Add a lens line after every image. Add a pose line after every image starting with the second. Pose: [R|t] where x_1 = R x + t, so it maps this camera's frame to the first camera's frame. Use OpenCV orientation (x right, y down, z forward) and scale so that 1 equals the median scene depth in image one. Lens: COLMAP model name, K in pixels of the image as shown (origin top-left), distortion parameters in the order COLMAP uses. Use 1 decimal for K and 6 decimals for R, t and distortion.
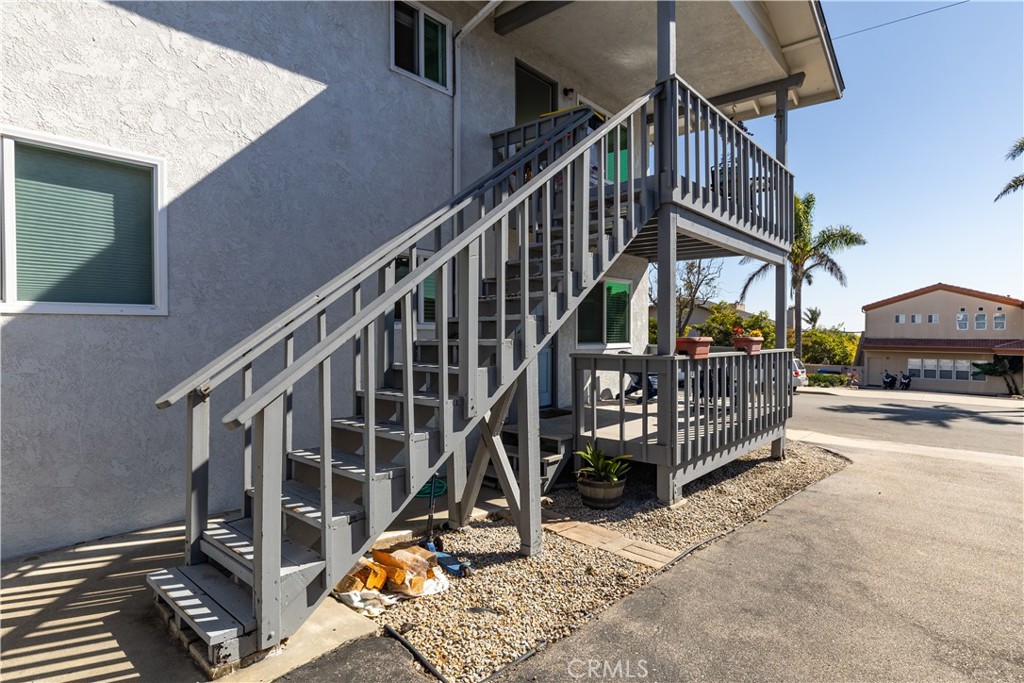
lens RADIAL K [[559.2, 0, 514.4], [0, 559.2, 339.1], [0, 0, 1]] dist [0.004997, 0.002263]
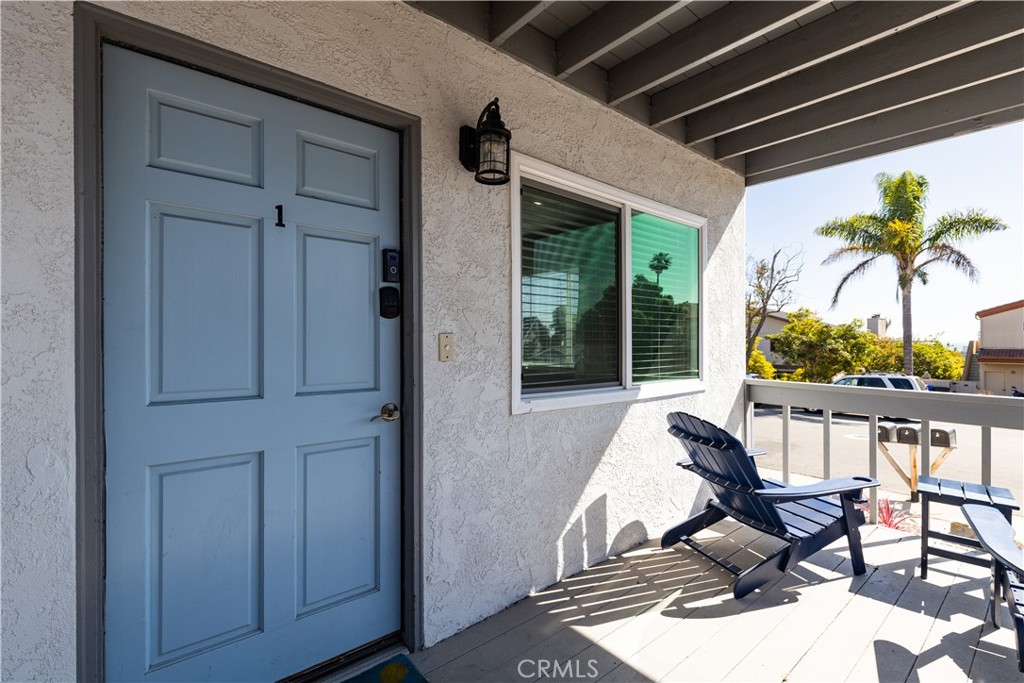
lens RADIAL K [[467.3, 0, 507.0], [0, 467.3, 347.1], [0, 0, 1]] dist [0.009459, -0.000604]
pose [[0.985683, -0.006122, -0.168497, 0.042386], [0.005194, 0.999969, -0.005953, -0.004582], [0.168528, 0.004993, 0.985684, 0.215411]]
